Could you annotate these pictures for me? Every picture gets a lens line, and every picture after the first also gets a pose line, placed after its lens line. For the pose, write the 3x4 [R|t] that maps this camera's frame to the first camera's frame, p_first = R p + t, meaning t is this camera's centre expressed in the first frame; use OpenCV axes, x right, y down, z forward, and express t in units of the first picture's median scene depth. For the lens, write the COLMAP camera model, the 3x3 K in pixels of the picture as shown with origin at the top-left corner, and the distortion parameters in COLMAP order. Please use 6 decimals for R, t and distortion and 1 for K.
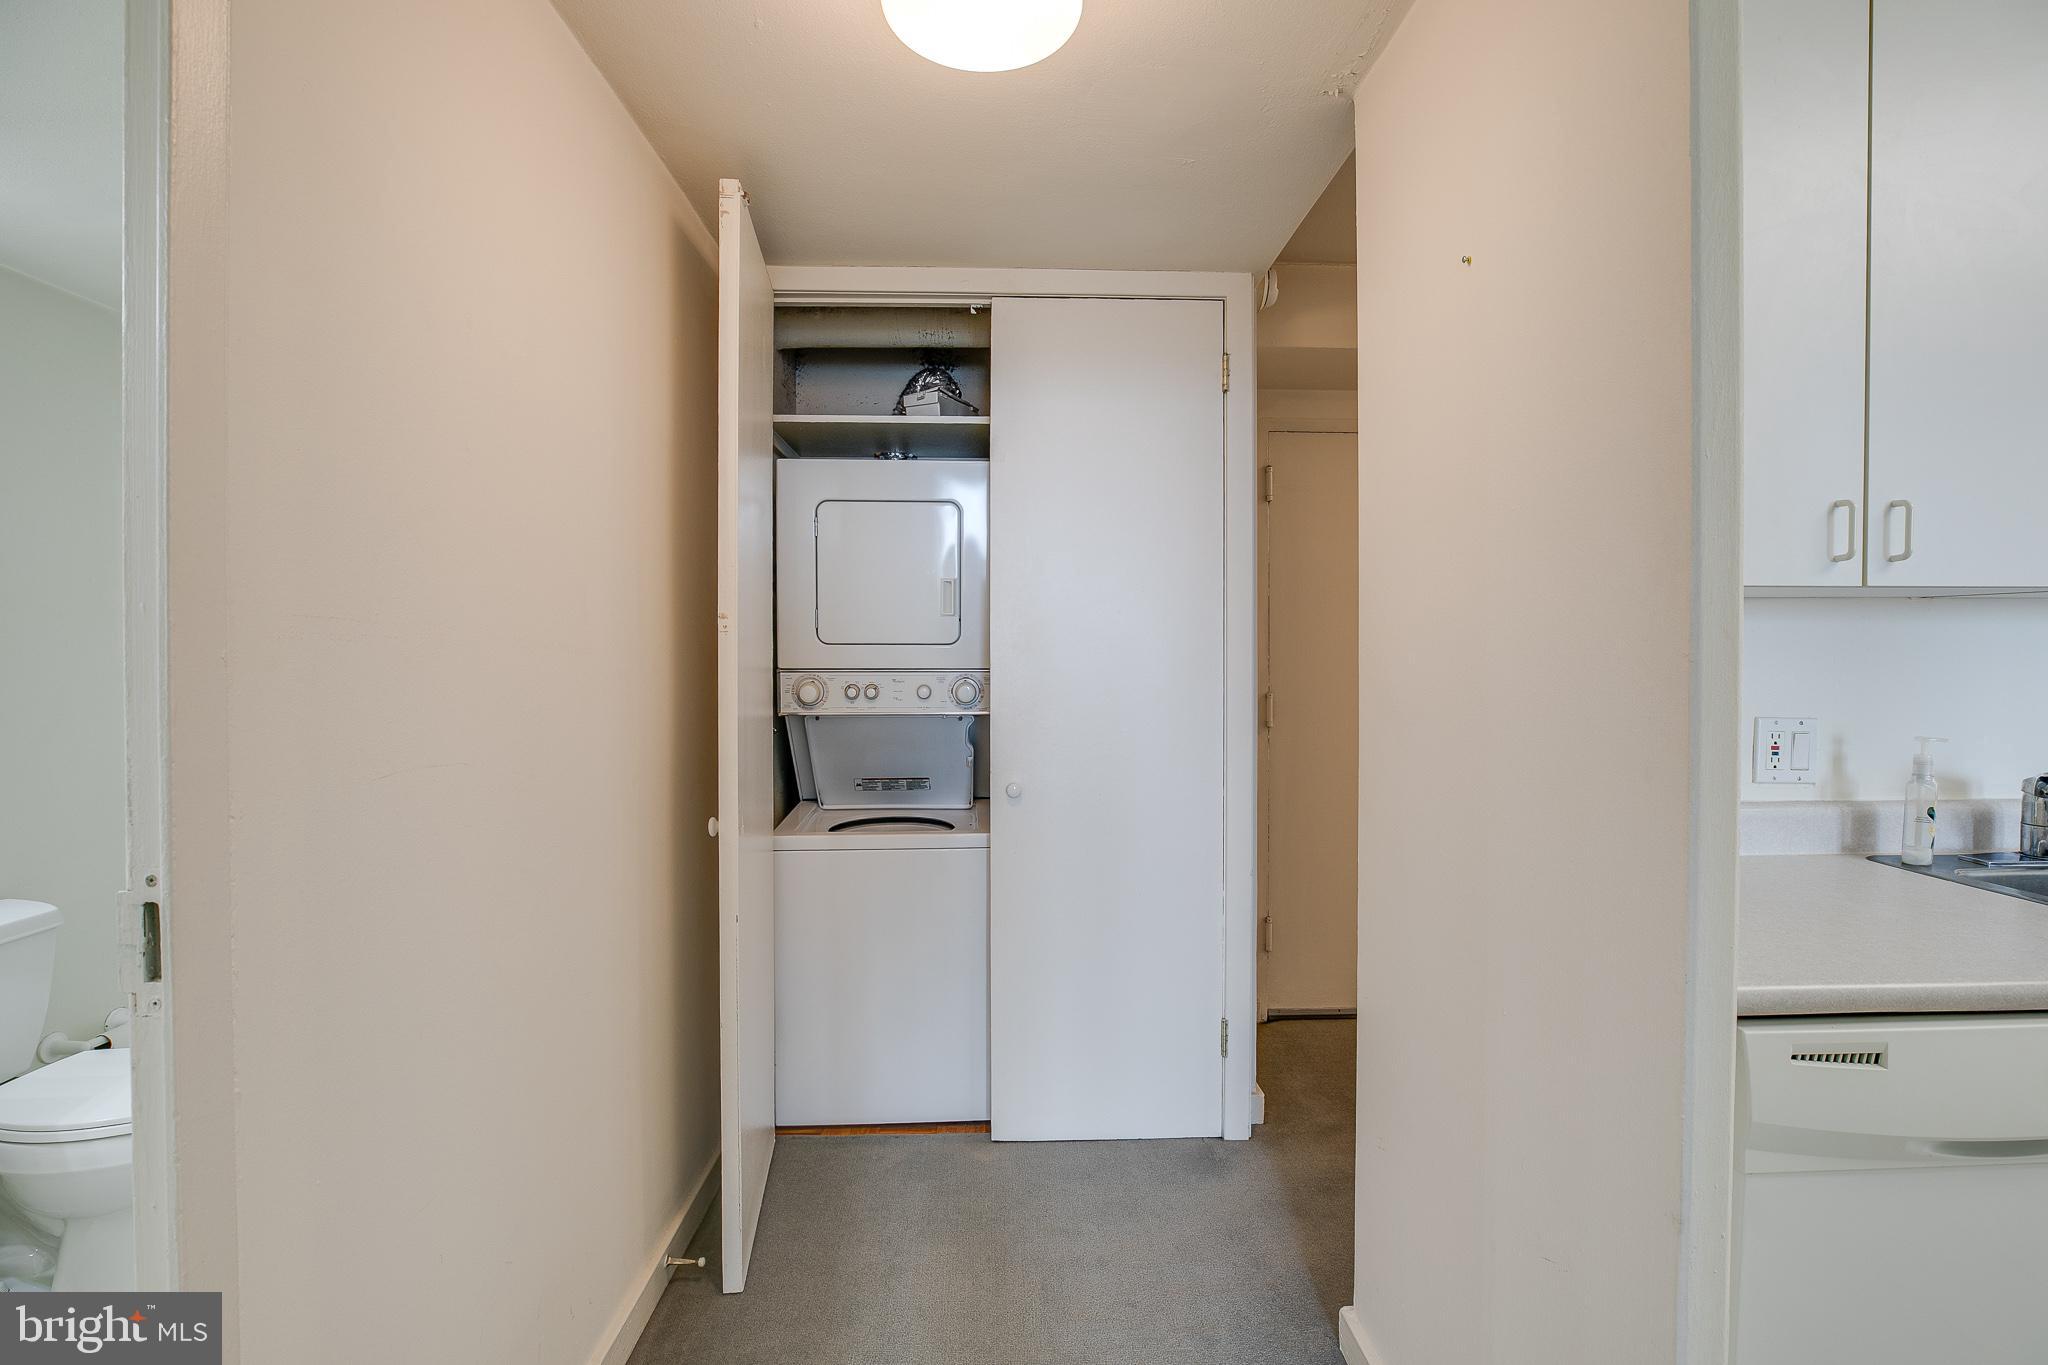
lens RADIAL K [[942.7, 0, 1034.0], [0, 942.7, 665.4], [0, 0, 1]] dist [-0.002422, 0.001045]
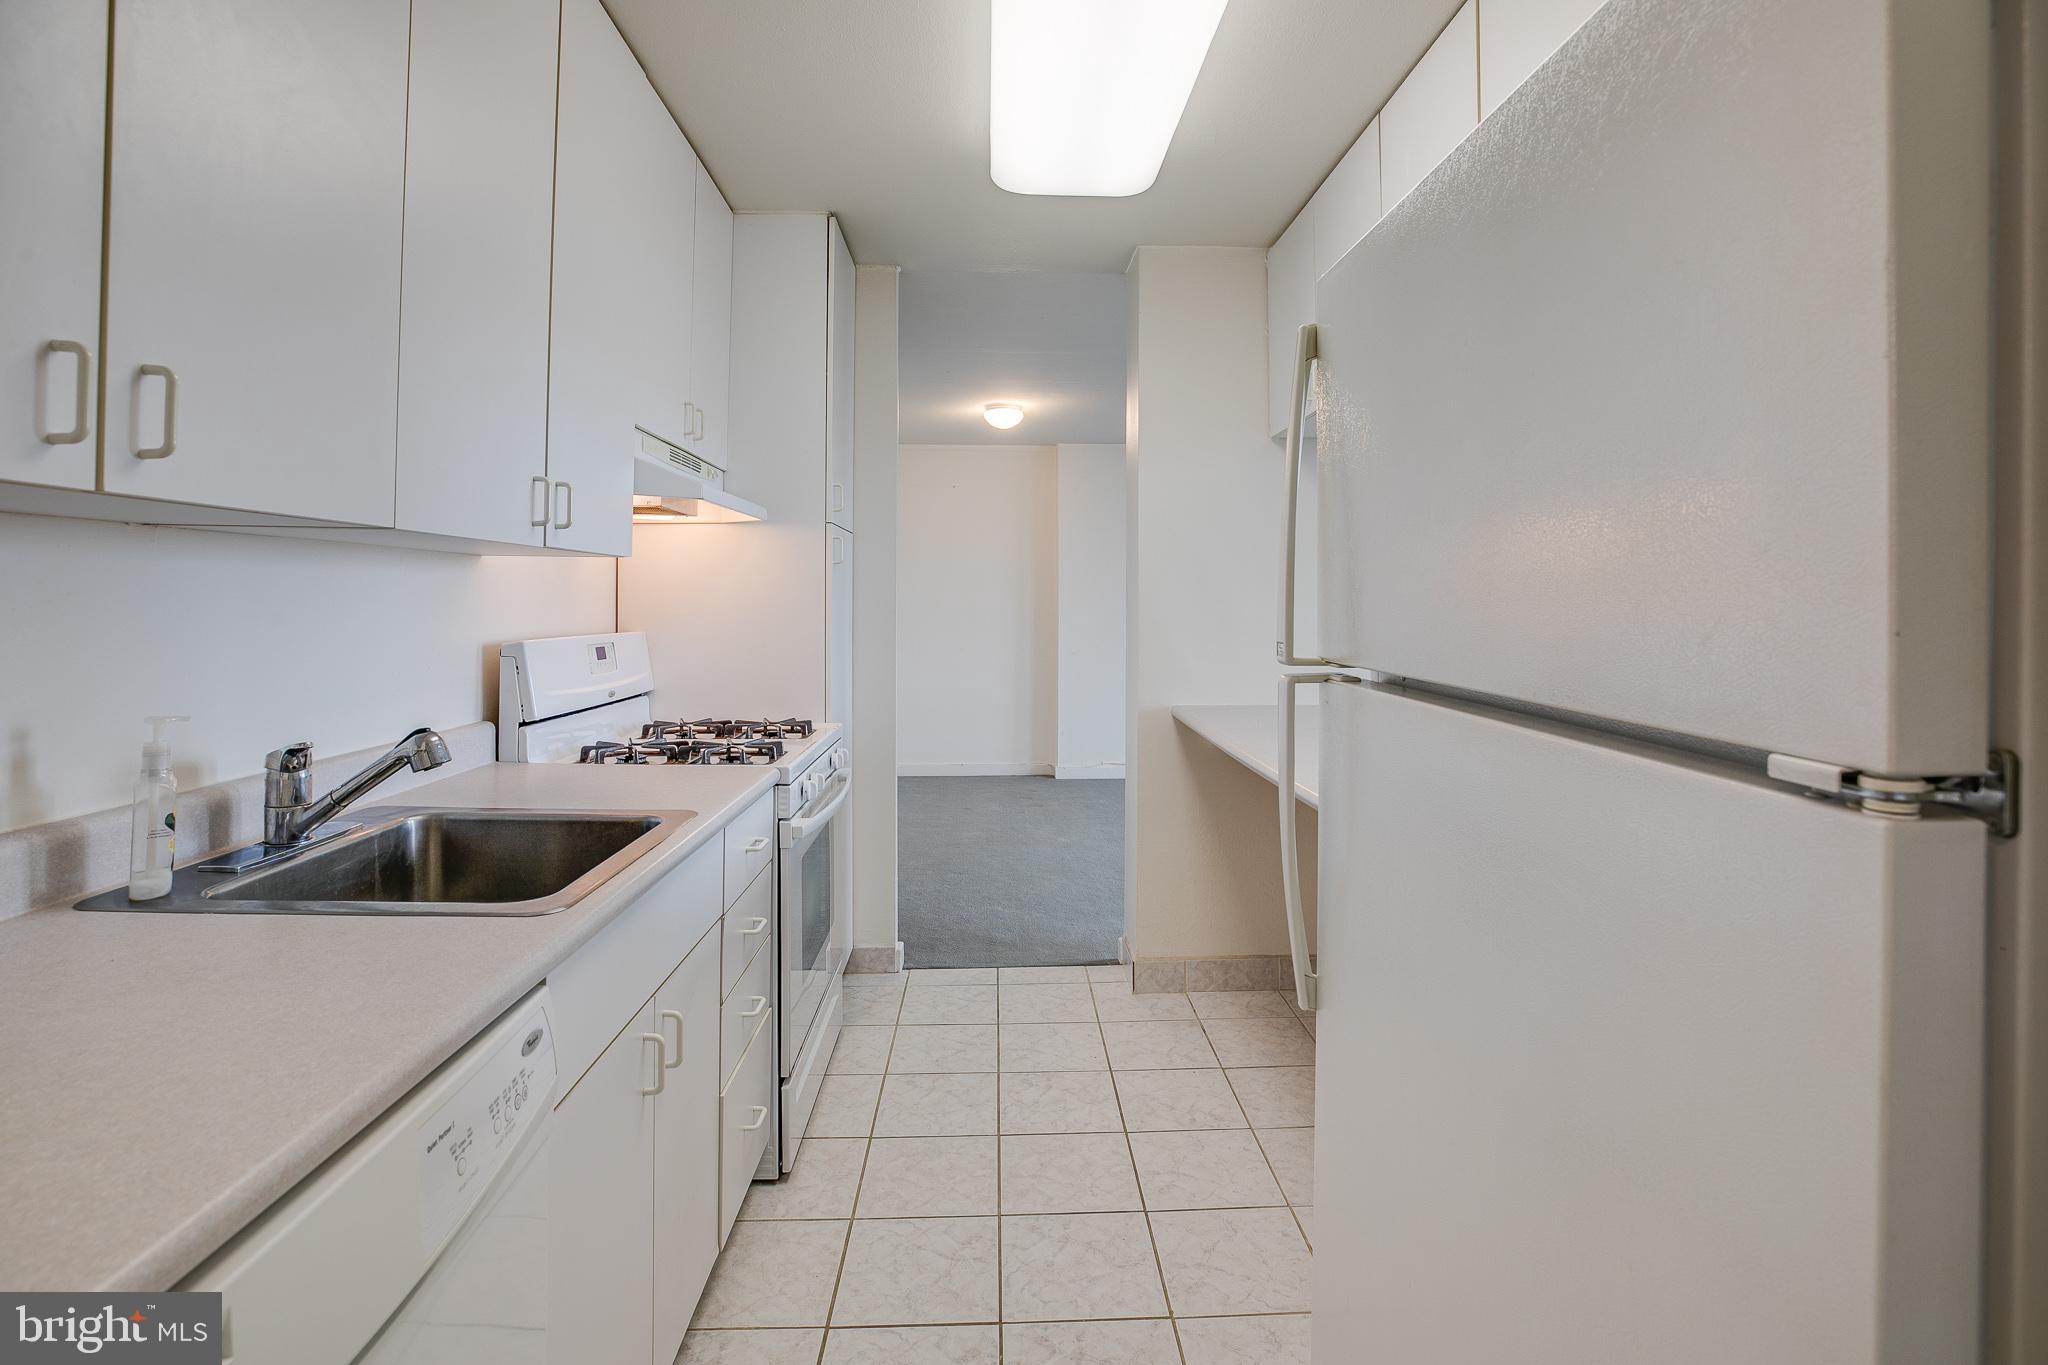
lens RADIAL K [[942.7, 0, 1036.8], [0, 942.7, 598.8], [0, 0, 1]] dist [-0.002422, 0.001045]
pose [[0.005522, 0.009993, 0.999935, 0.226649], [0.009825, 0.999901, -0.010047, -0.001079], [-0.999936, 0.009880, 0.005423, 0.322683]]
